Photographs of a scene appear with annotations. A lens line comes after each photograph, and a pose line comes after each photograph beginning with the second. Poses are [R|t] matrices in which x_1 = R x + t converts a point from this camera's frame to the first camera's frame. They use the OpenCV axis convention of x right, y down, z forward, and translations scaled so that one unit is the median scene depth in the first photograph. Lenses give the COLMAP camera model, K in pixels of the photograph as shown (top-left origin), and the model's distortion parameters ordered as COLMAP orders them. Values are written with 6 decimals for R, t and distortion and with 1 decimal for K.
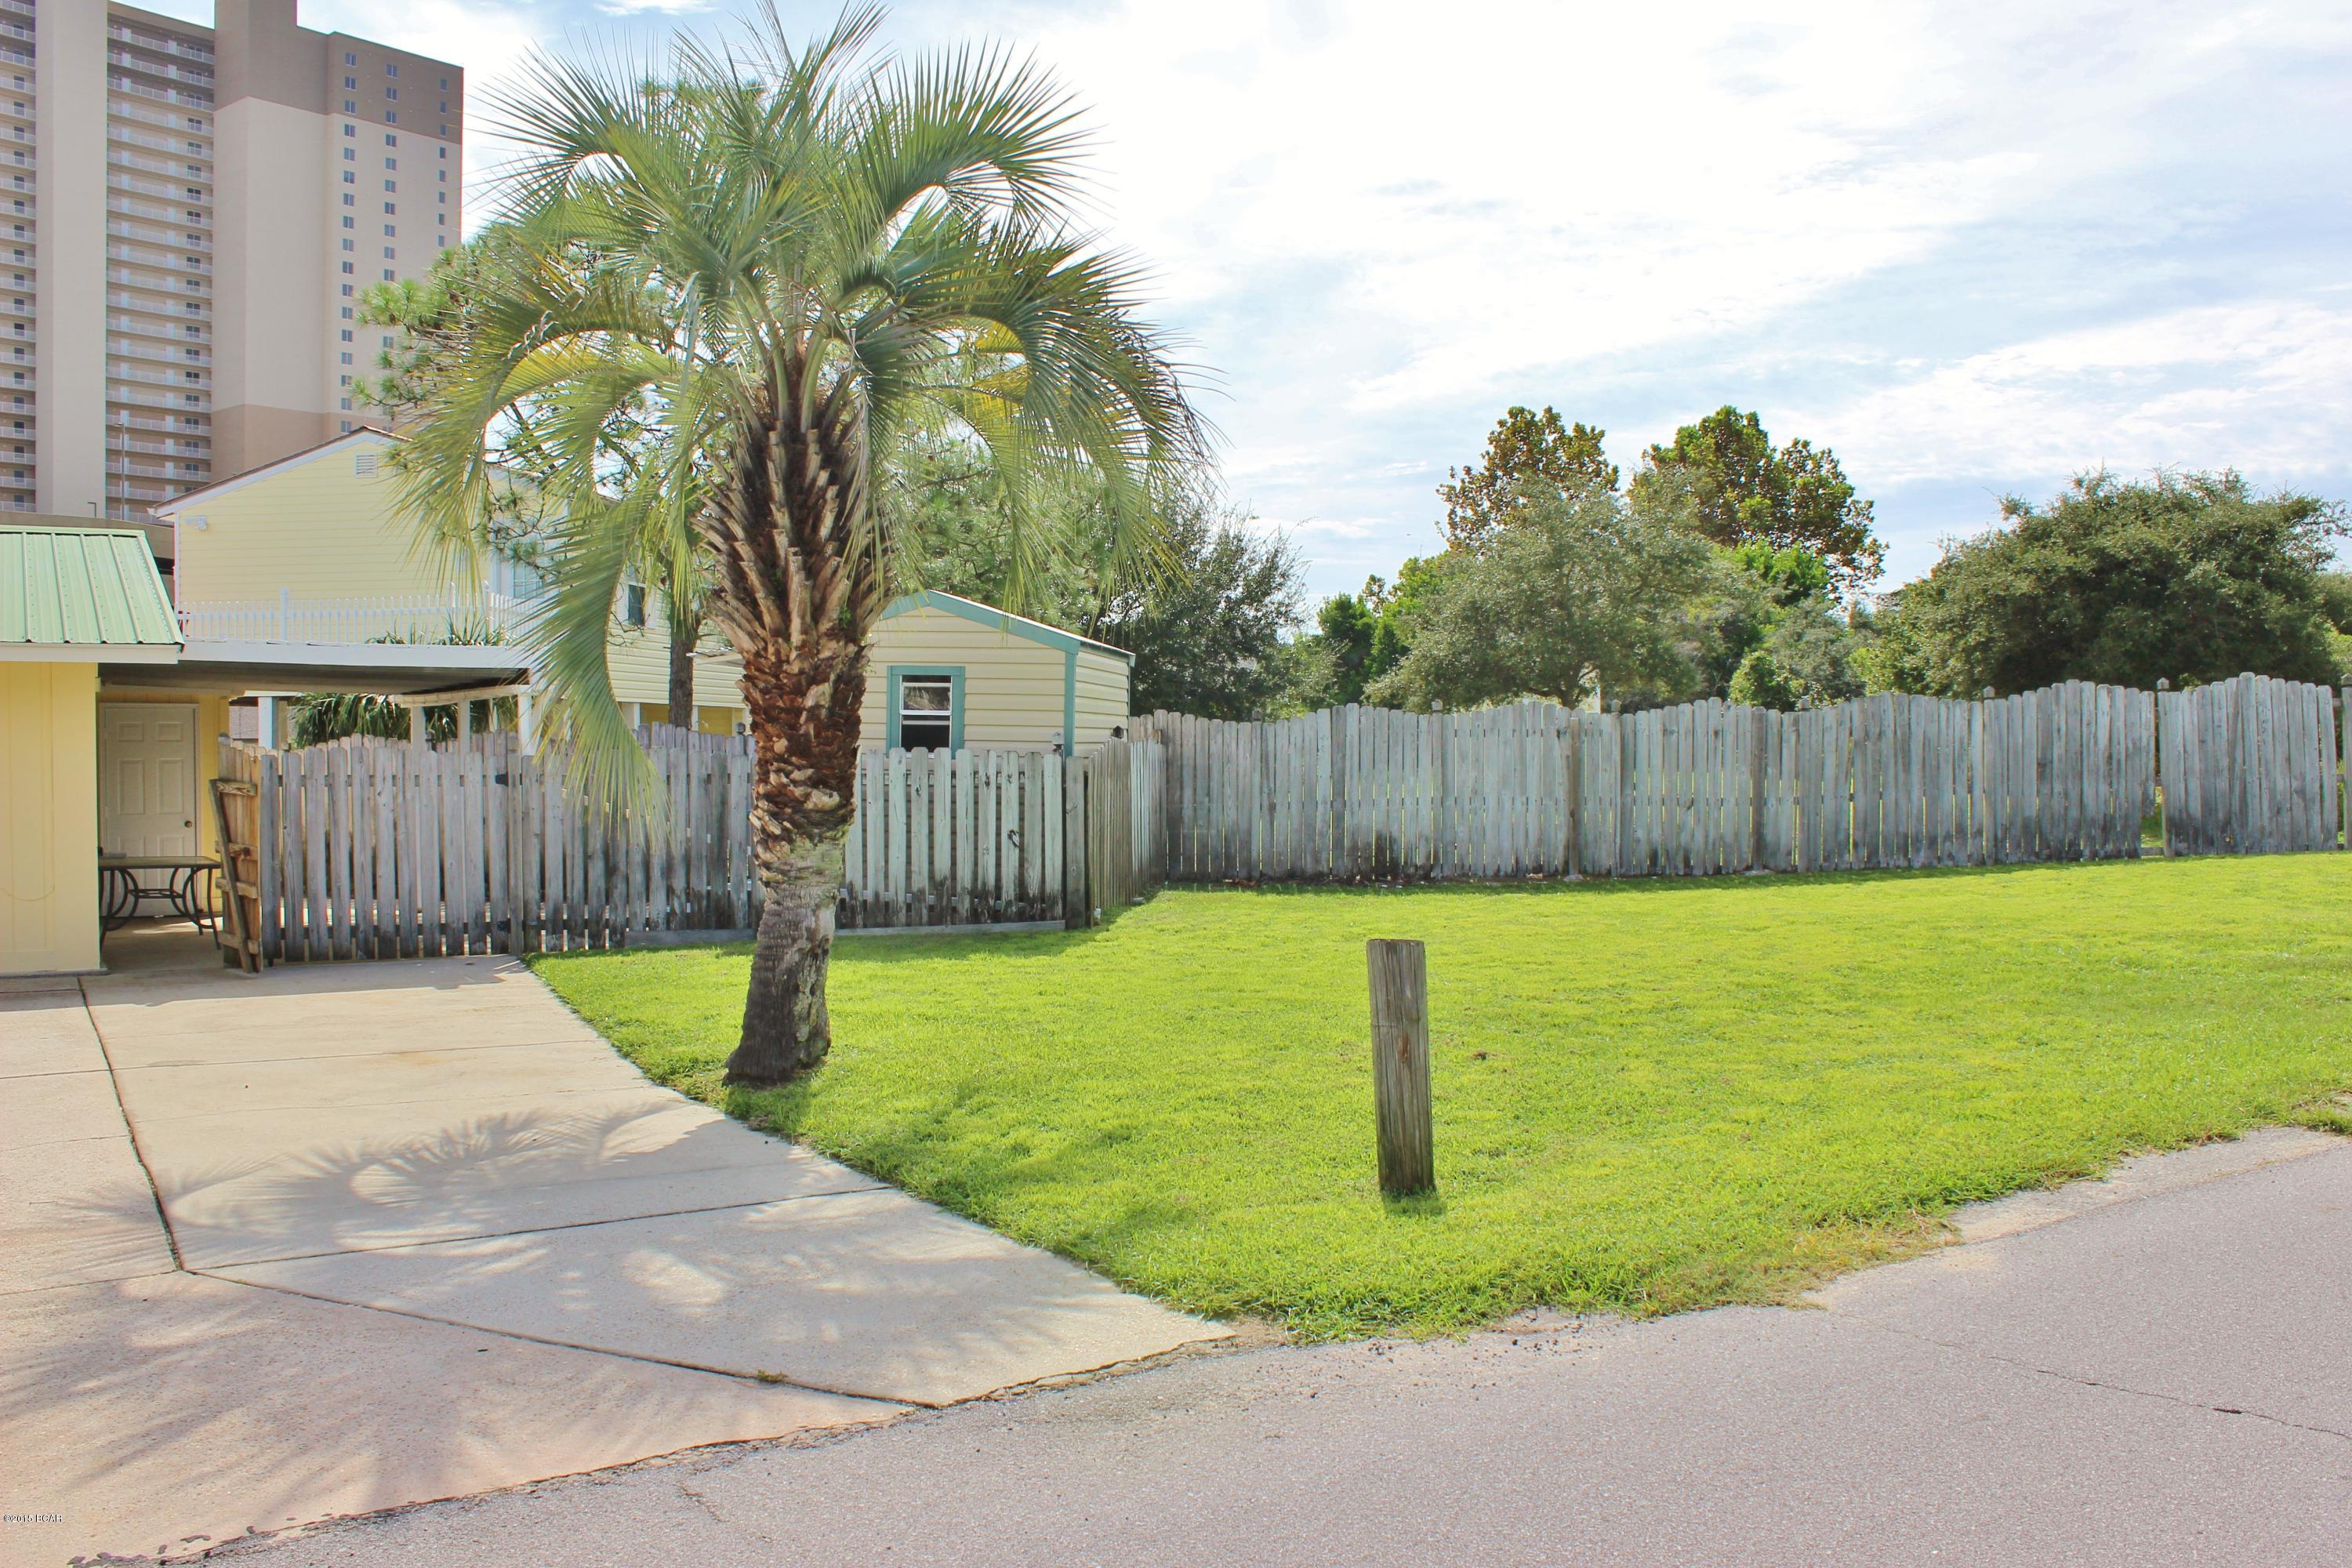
lens RADIAL K [[2024.6, 0, 1155.5], [0, 2024.6, 790.7], [0, 0, 1]] dist [-0.158973, 0.146931]
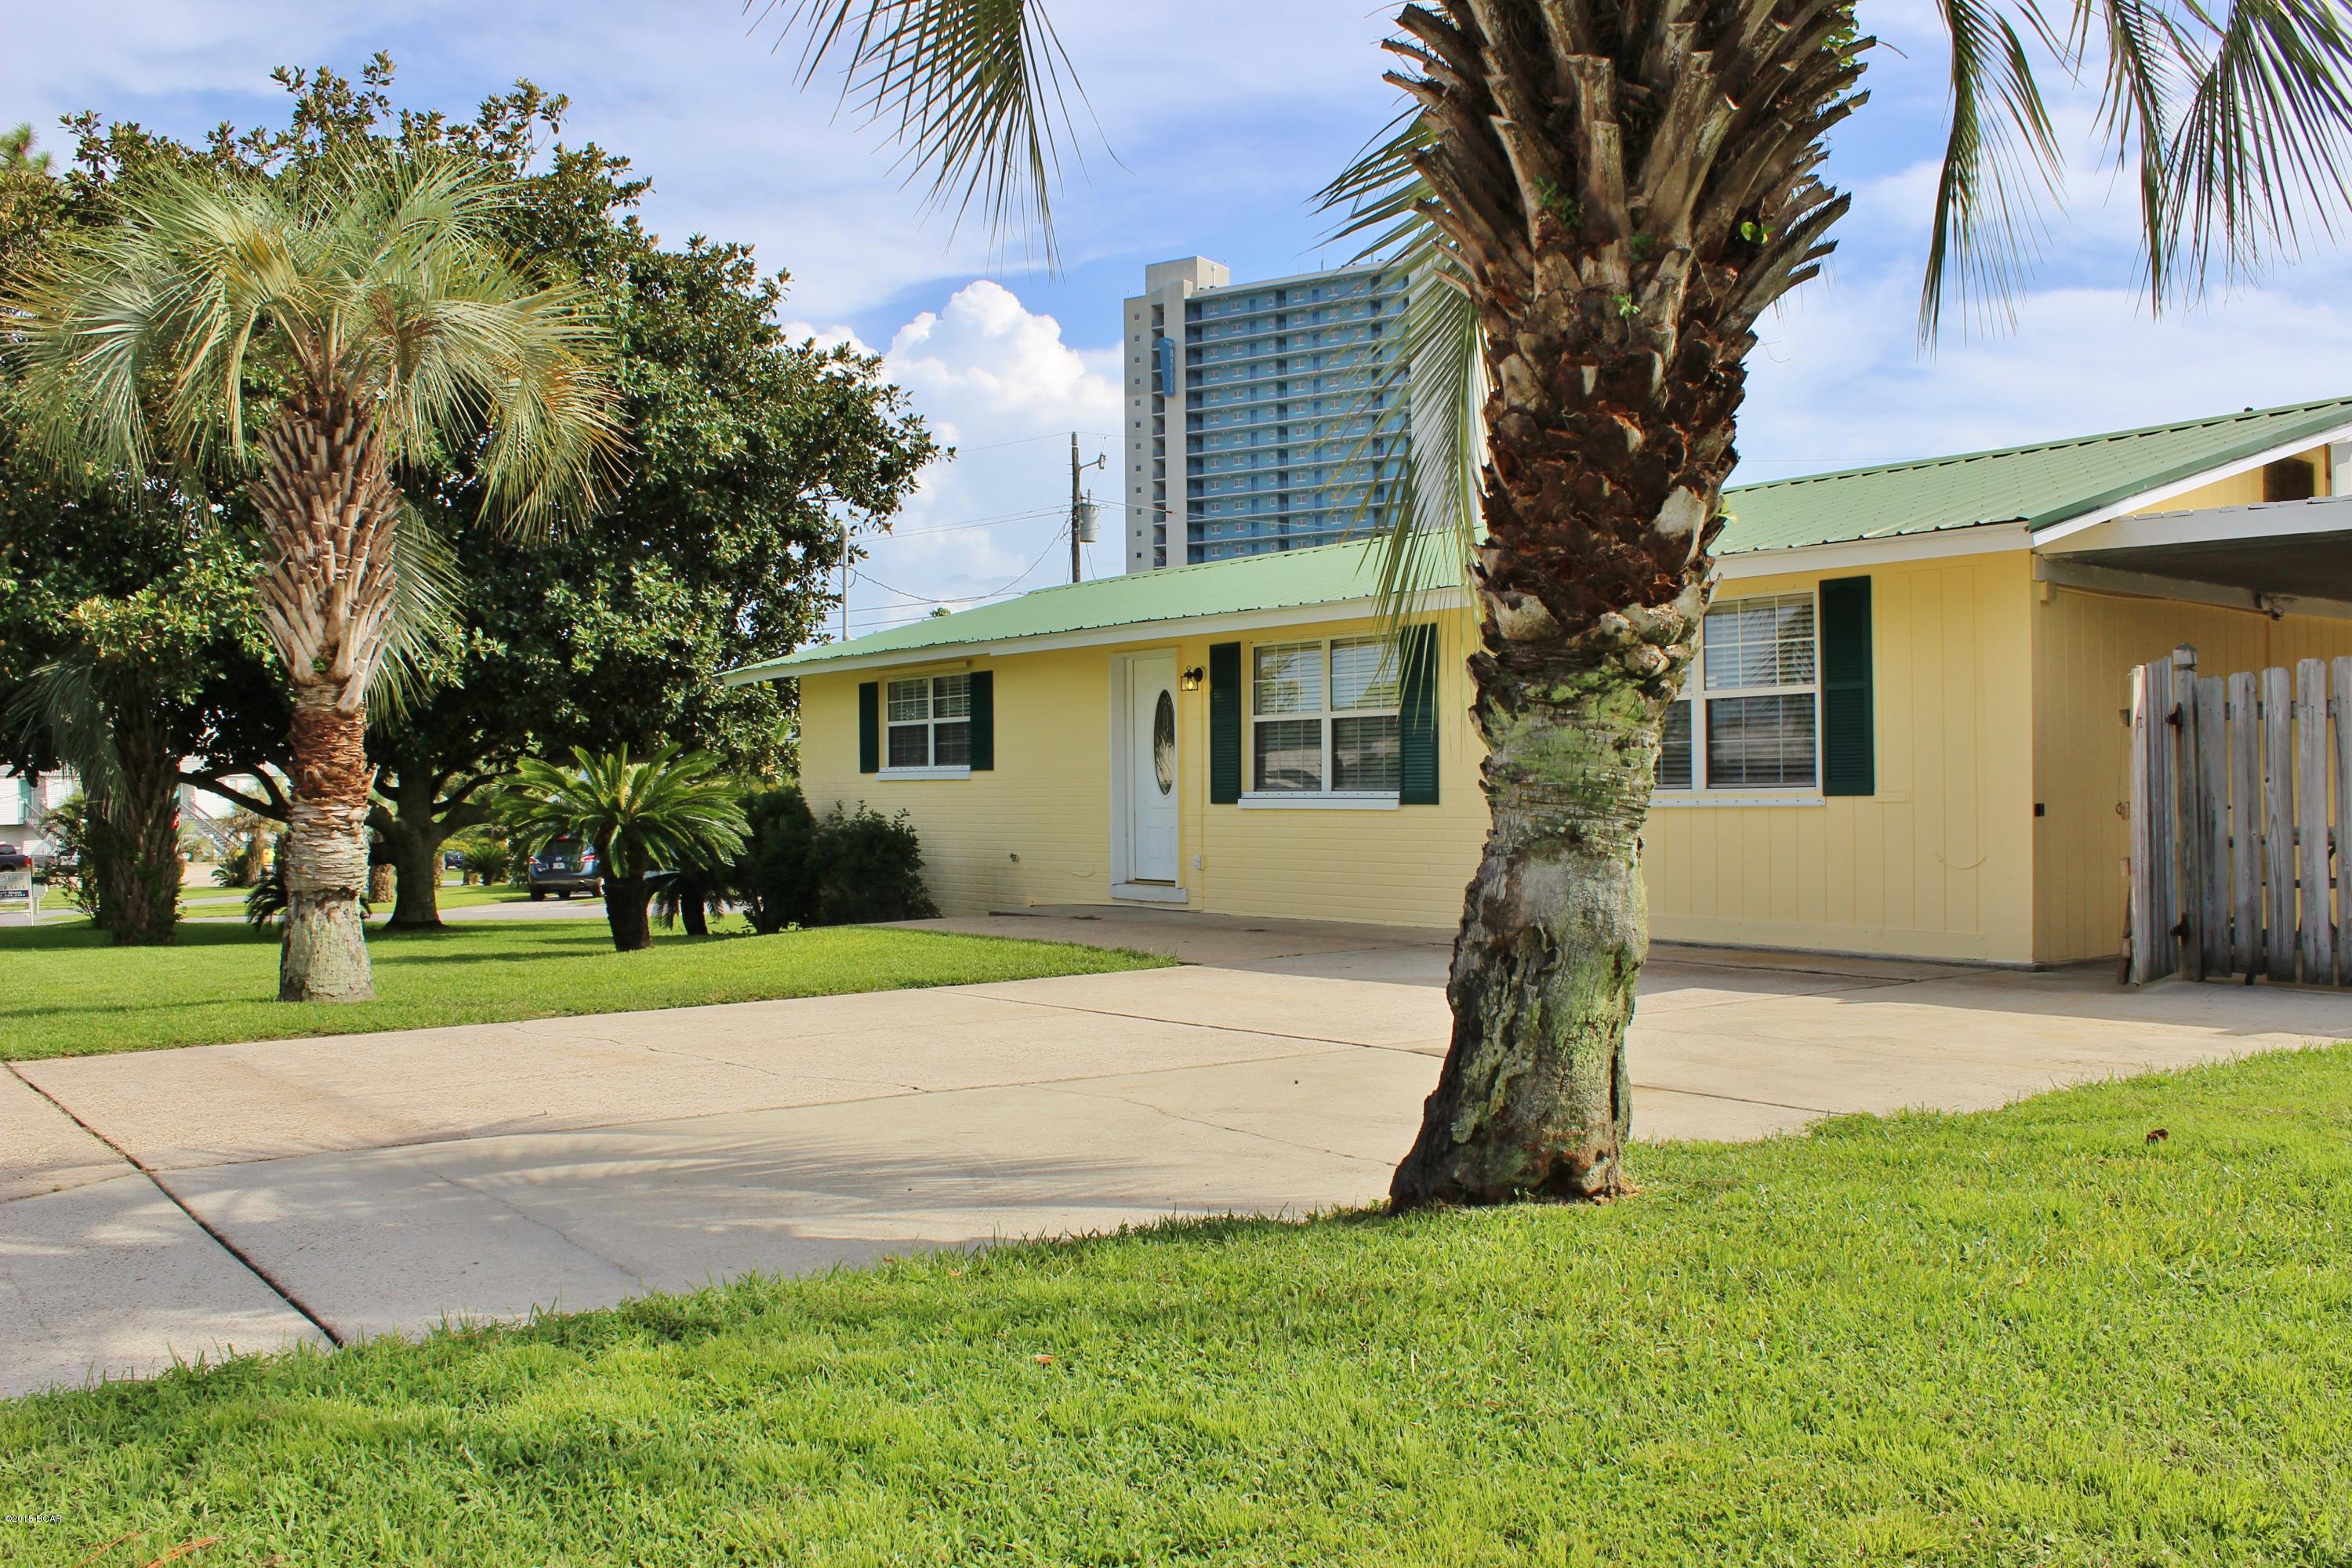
lens RADIAL K [[2016.7, 0, 1158.2], [0, 2016.7, 796.3], [0, 0, 1]] dist [-0.164213, 0.151997]
pose [[0.109976, 0.002092, -0.993932, 0.170754], [-0.013157, 0.999913, 0.000649, 0.028319], [0.993847, 0.013005, 0.109994, 0.544613]]
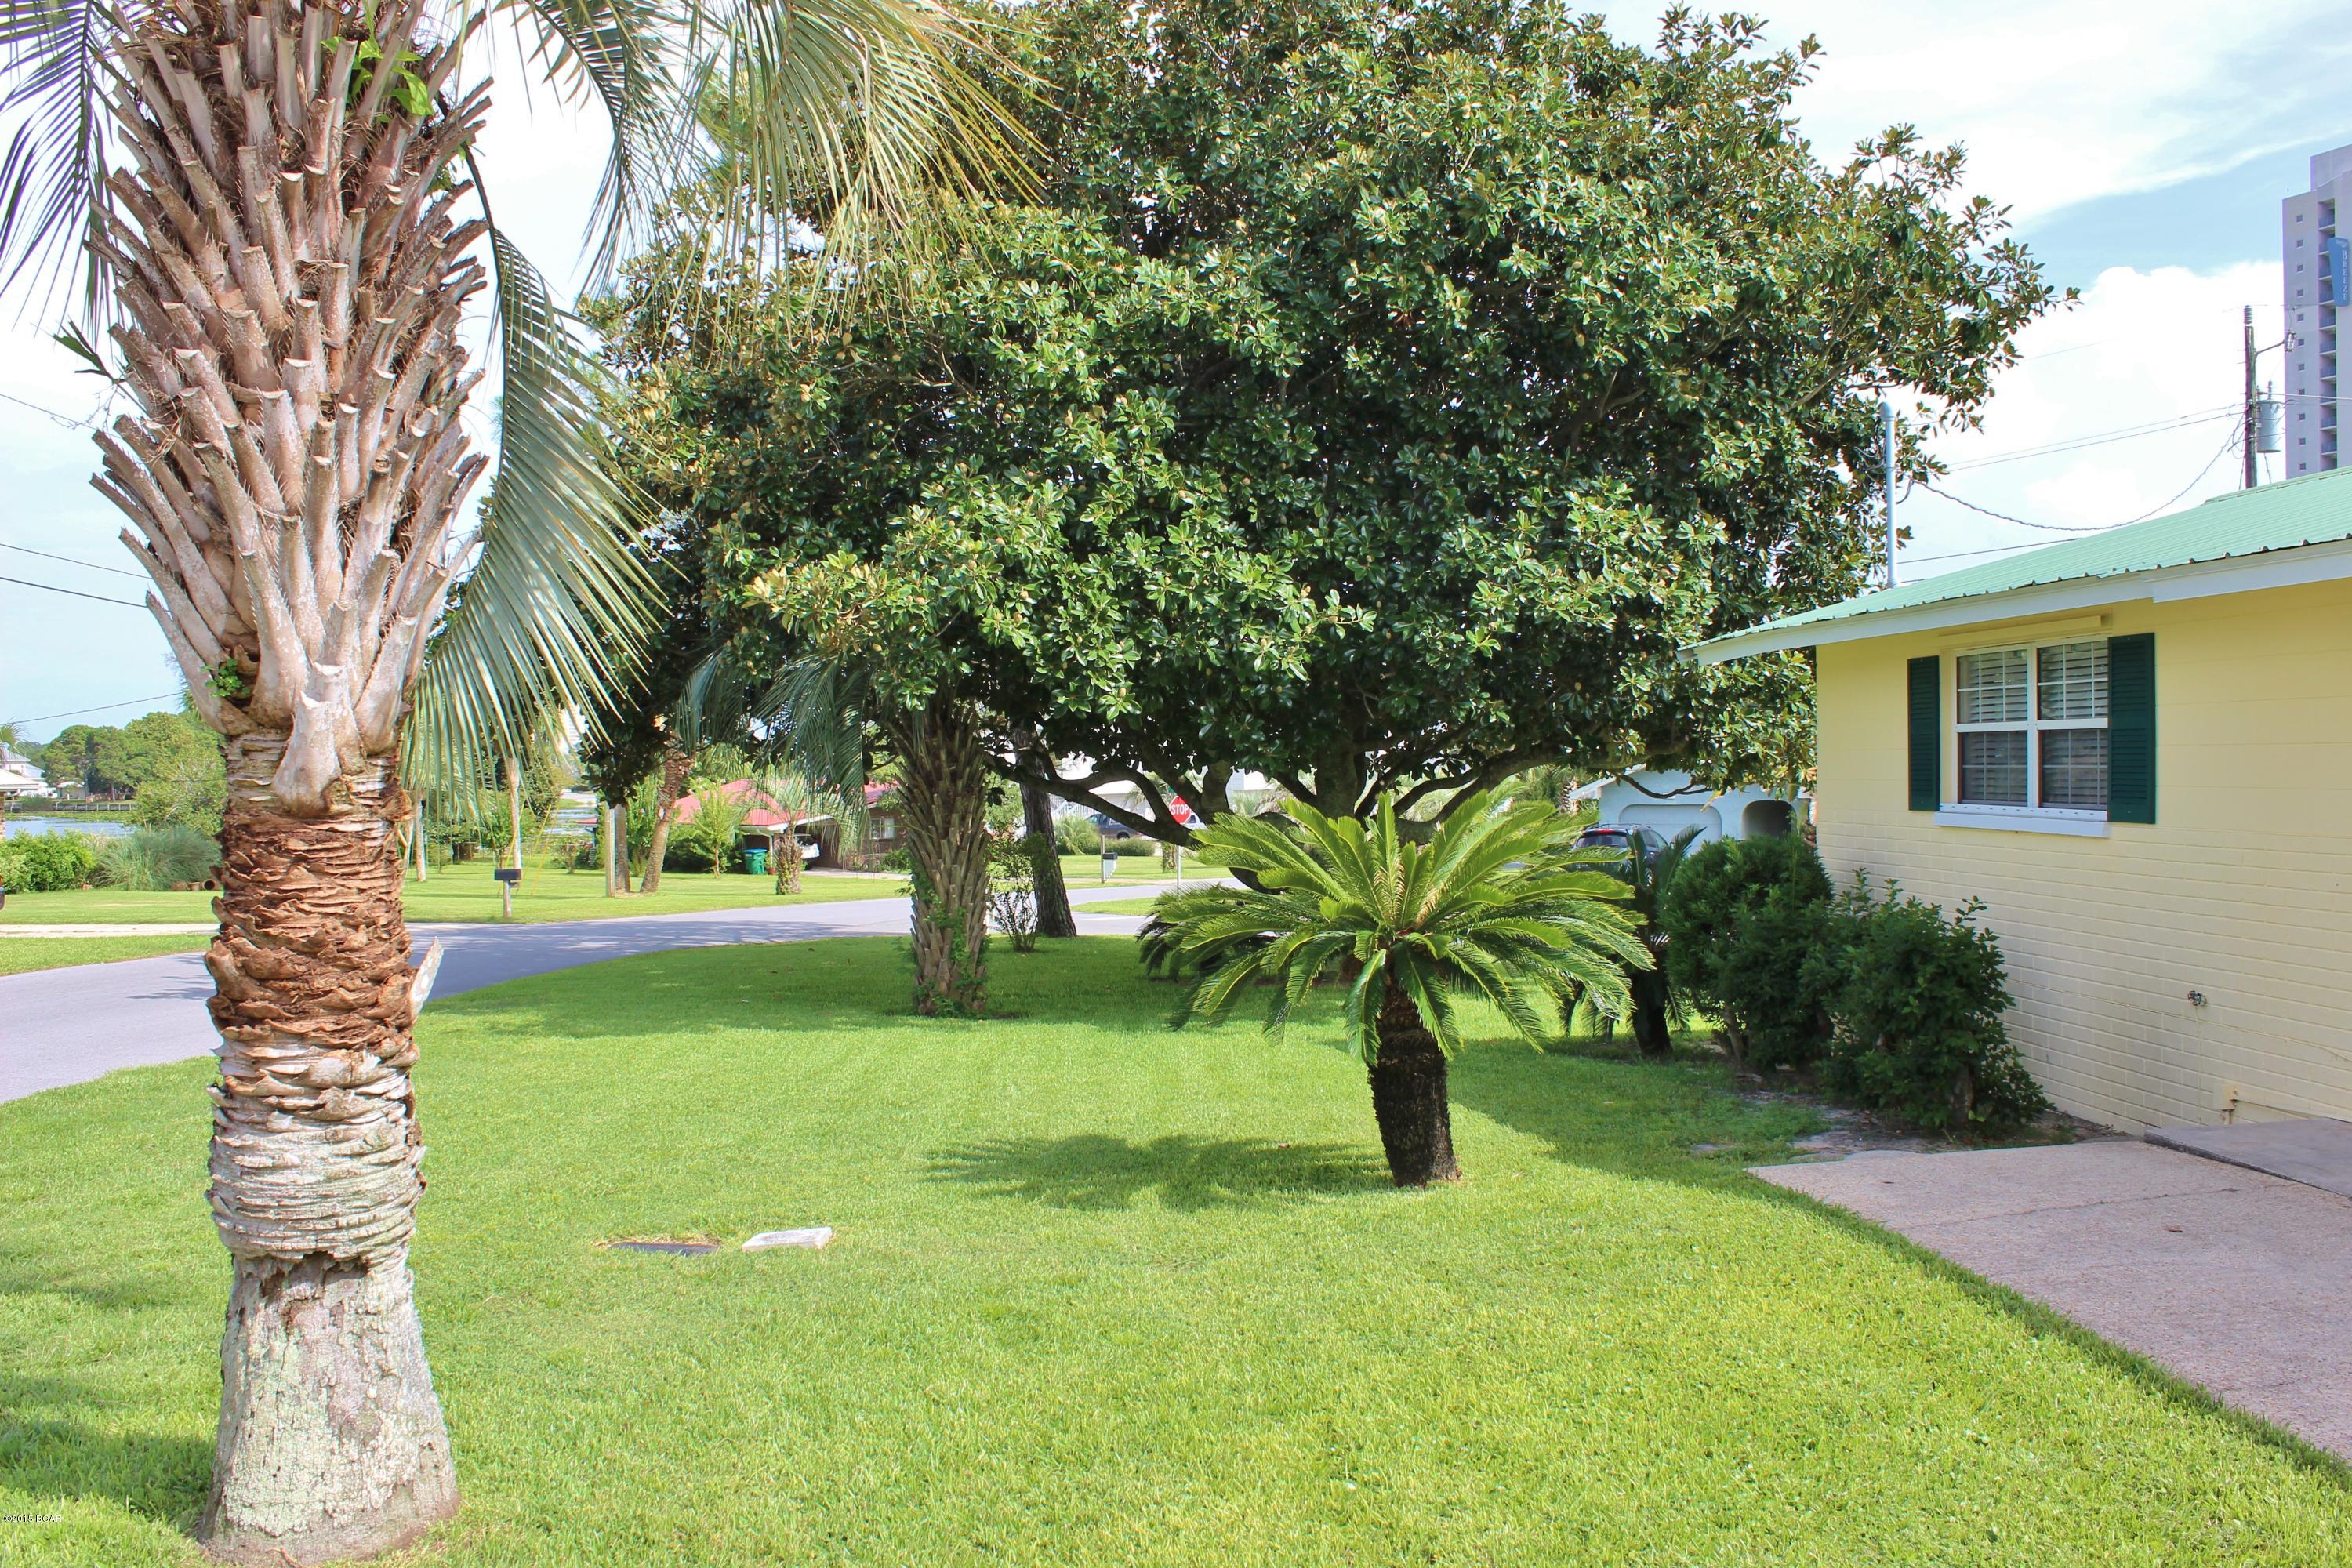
lens RADIAL K [[1946.4, 0, 1167.8], [0, 1946.4, 810.2], [0, 0, 1]] dist [-0.127962, 0.079975]
pose [[-0.425547, 0.026985, -0.904534, -0.417107], [-0.009997, 0.999354, 0.034516, -0.009261], [0.904881, 0.023731, -0.425002, 0.551074]]
